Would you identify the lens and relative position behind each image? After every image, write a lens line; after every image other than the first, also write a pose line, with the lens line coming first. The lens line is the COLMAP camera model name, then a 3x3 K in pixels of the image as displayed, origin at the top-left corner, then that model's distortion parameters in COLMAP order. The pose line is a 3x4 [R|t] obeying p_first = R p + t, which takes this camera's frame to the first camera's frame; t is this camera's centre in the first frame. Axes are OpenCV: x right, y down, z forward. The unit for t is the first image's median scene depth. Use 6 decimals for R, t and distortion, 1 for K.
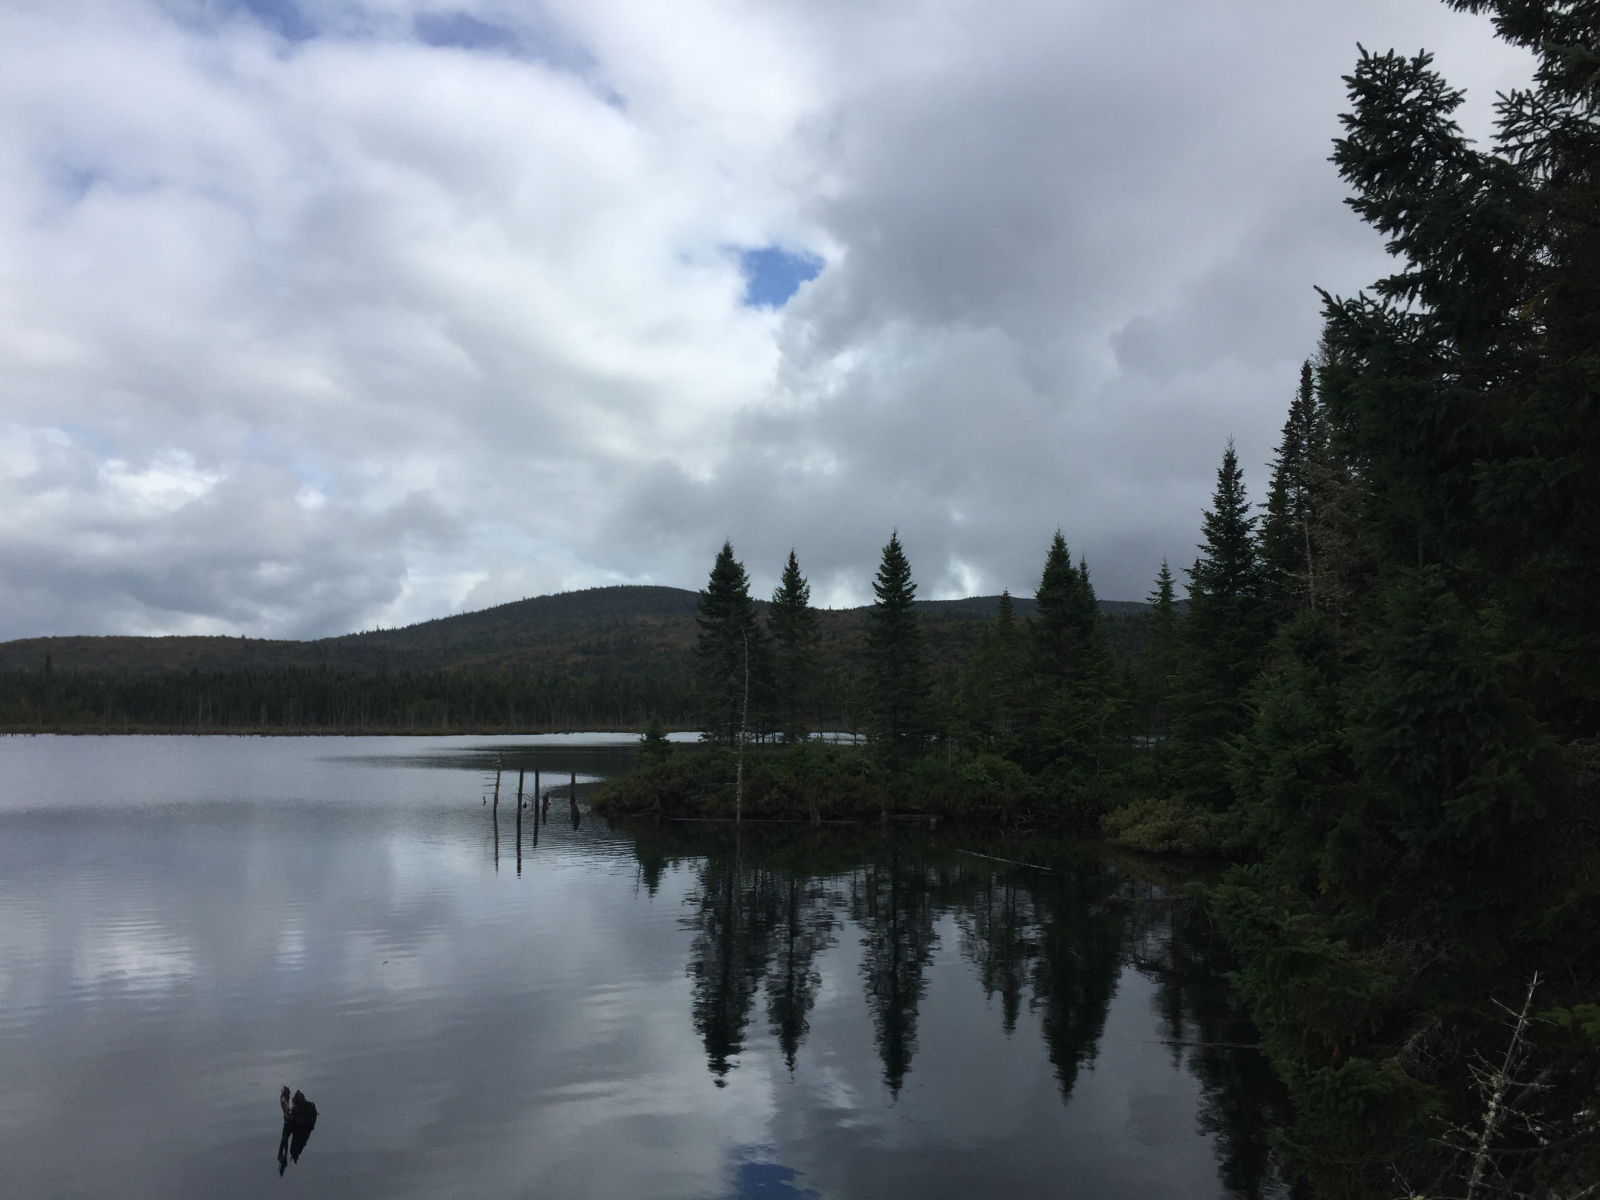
lens RADIAL K [[1346.8, 0, 858.6], [0, 1346.8, 538.7], [0, 0, 1]] dist [-0.004665, 0.002744]
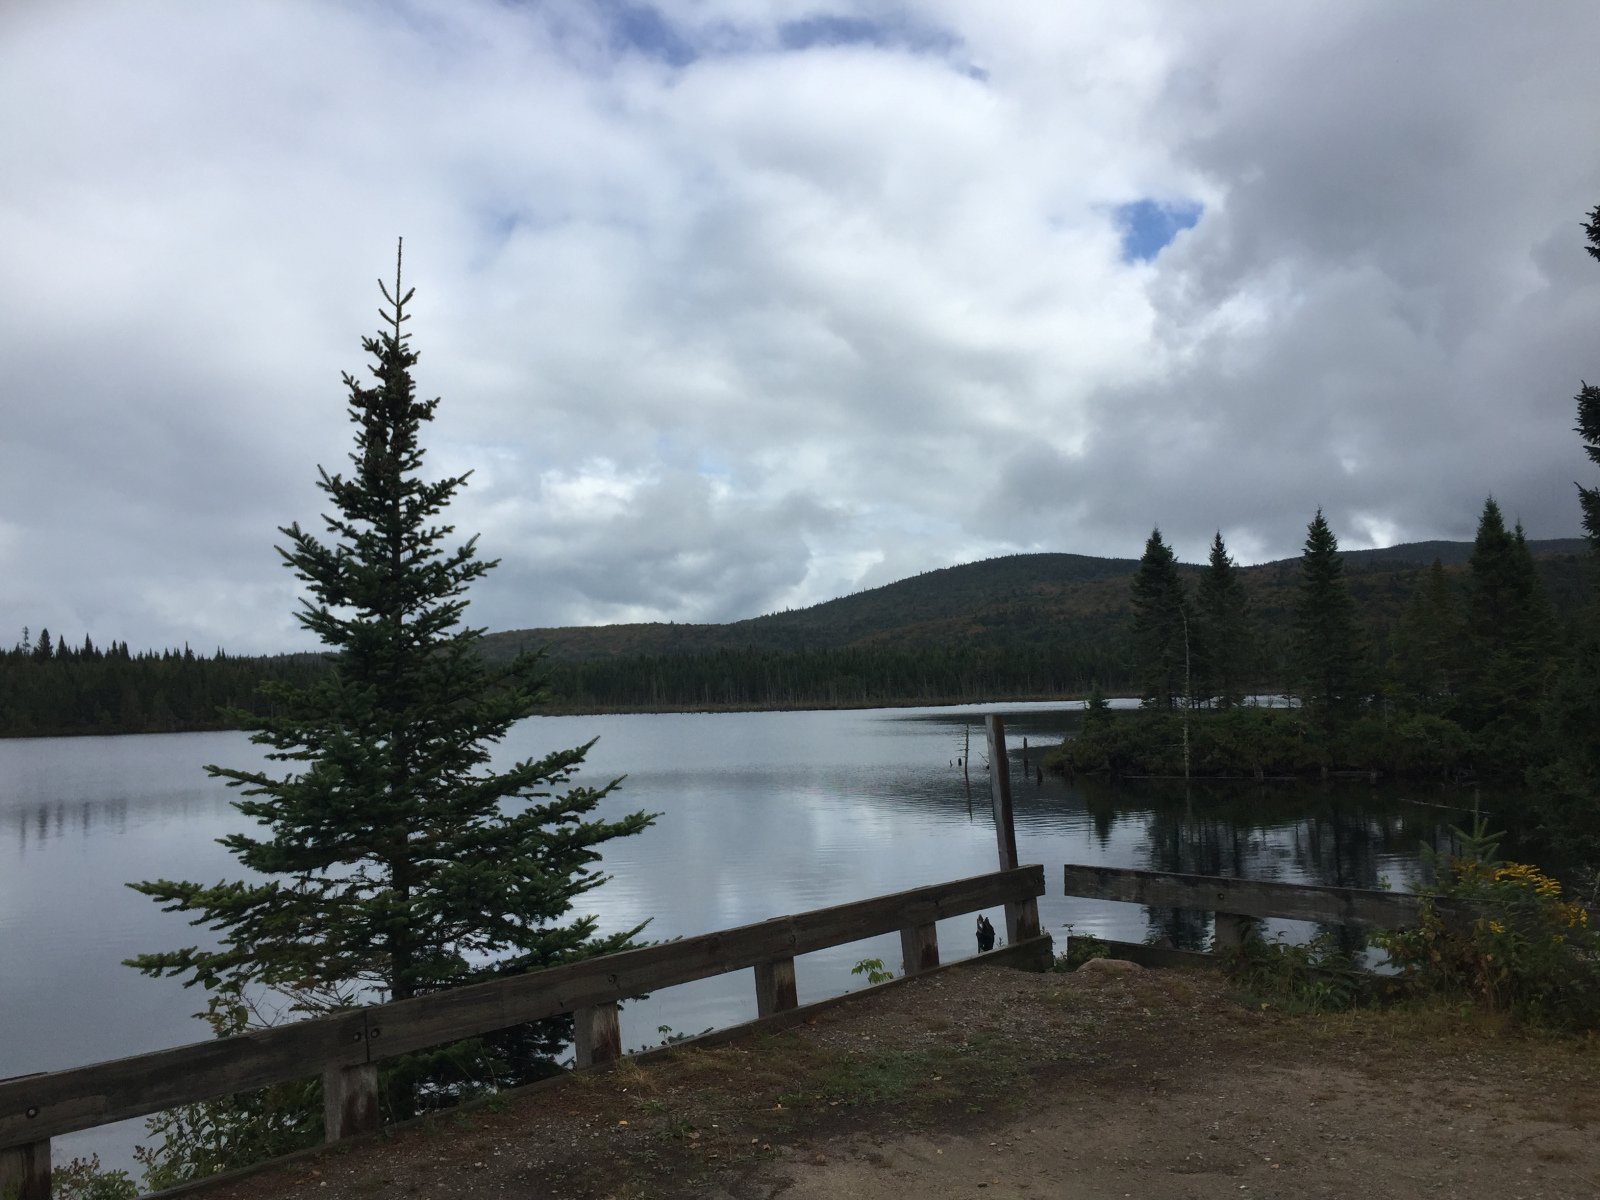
lens RADIAL K [[1338.7, 0, 827.2], [0, 1338.7, 602.8], [0, 0, 1]] dist [0.053827, -0.085995]
pose [[0.951665, -0.051705, -0.302755, -0.022721], [0.073623, 0.995393, 0.061427, -0.023066], [0.298184, -0.080748, 0.951087, -0.123087]]
